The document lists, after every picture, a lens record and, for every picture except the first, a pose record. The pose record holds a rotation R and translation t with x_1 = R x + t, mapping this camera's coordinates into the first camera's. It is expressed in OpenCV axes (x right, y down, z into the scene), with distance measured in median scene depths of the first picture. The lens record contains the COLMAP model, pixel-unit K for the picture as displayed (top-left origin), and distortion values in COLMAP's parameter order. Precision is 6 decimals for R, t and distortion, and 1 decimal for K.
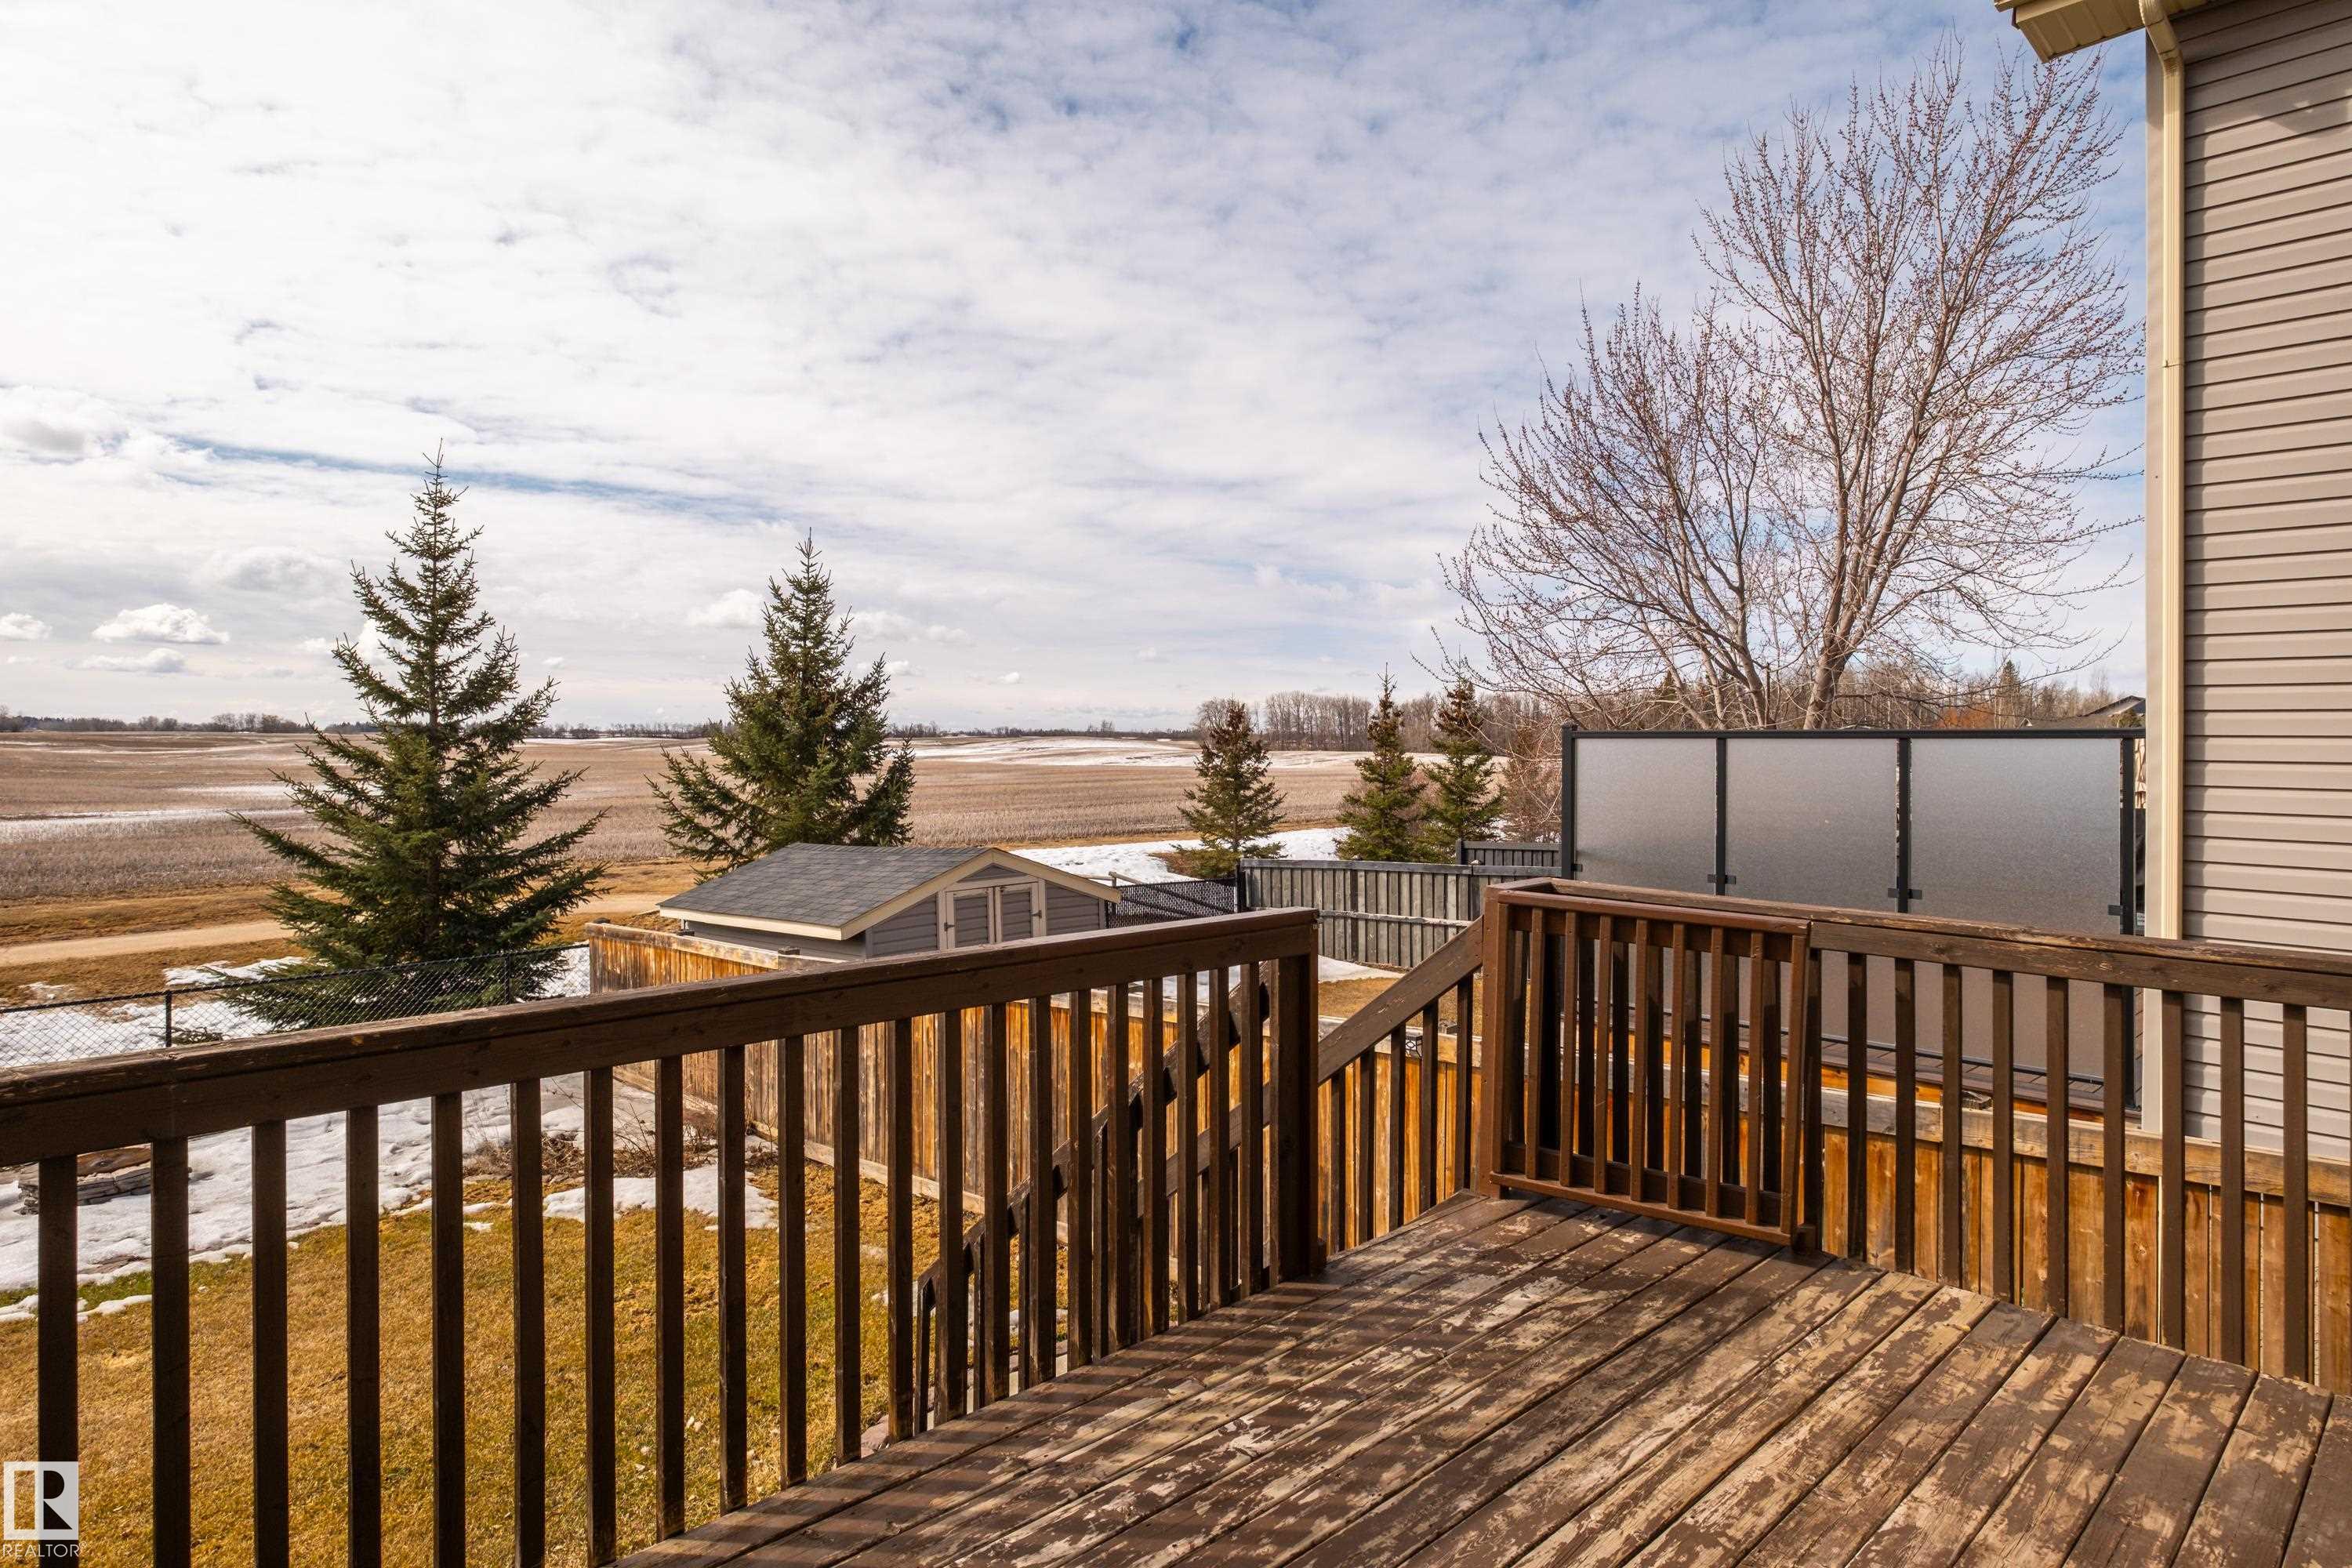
lens RADIAL K [[1298.1, 0, 1170.5], [0, 1298.1, 736.9], [0, 0, 1]] dist [-0.000311, -0.000769]
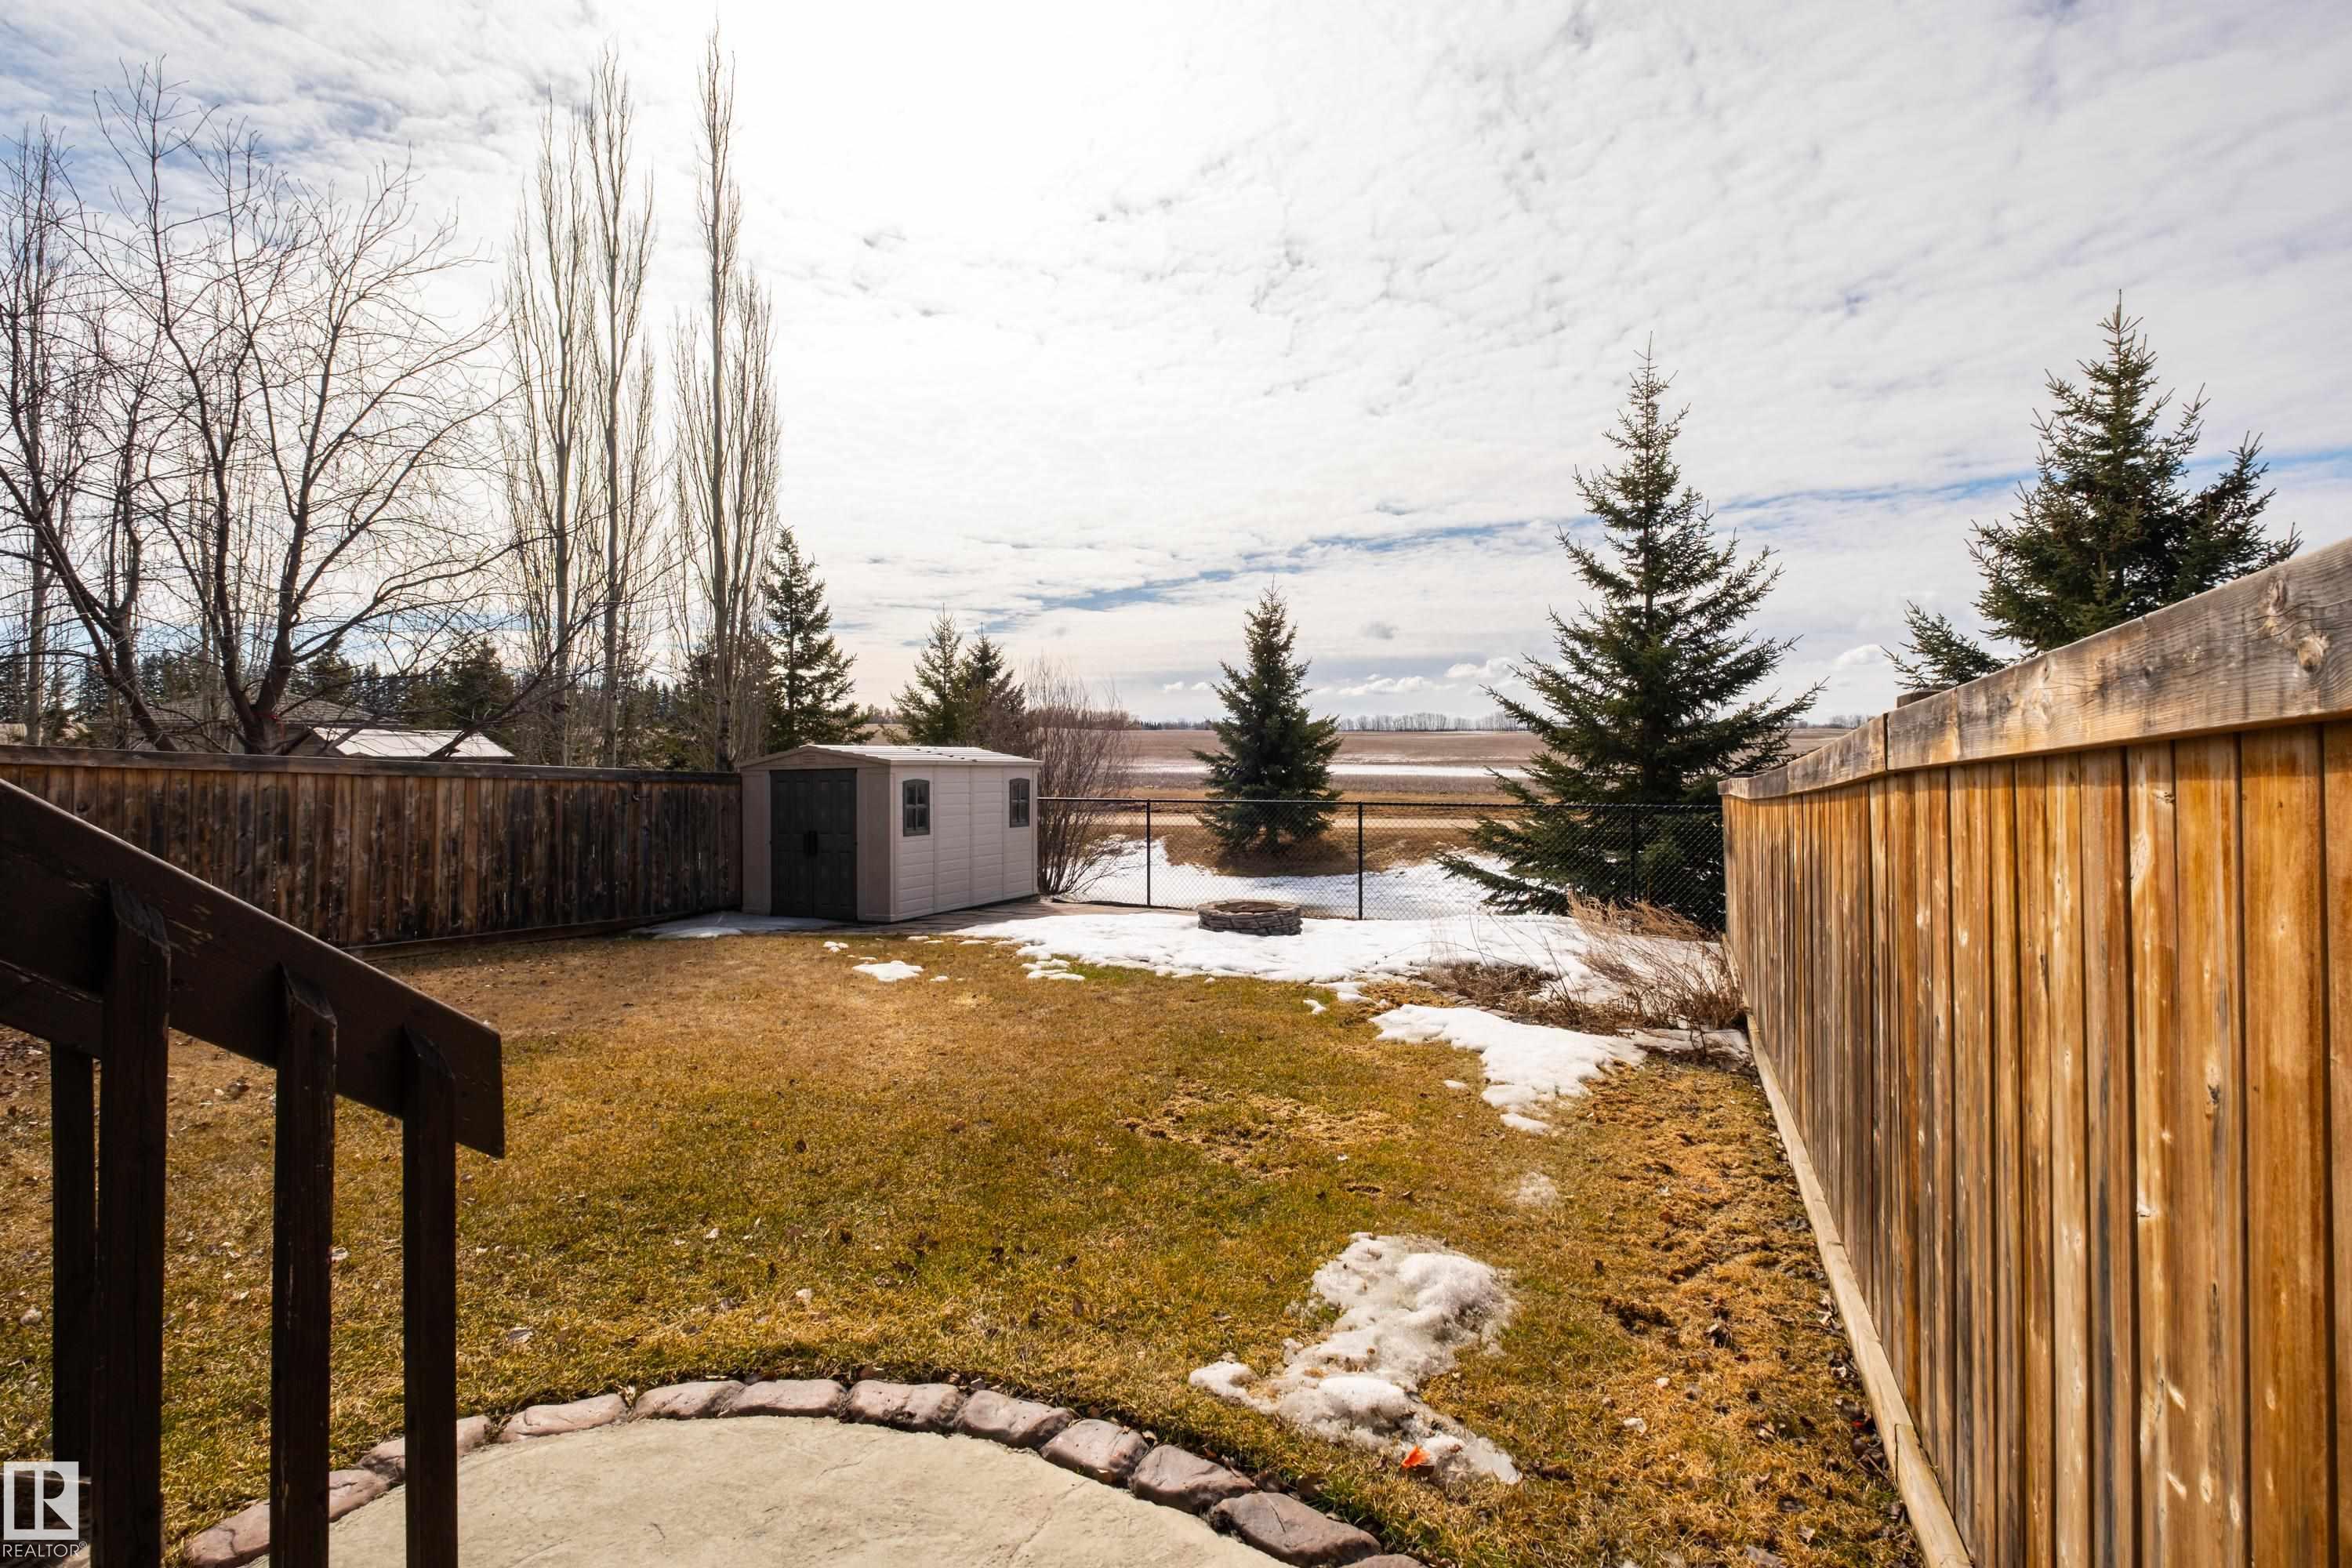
lens RADIAL K [[1030.2, 0, 1178.6], [0, 1030.2, 732.7], [0, 0, 1]] dist [-0.002669, -0.000692]
pose [[0.368278, -0.009100, -0.929671, 0.065435], [0.009381, 0.999938, -0.006072, 0.092808], [0.929668, -0.006486, 0.368341, 0.326119]]
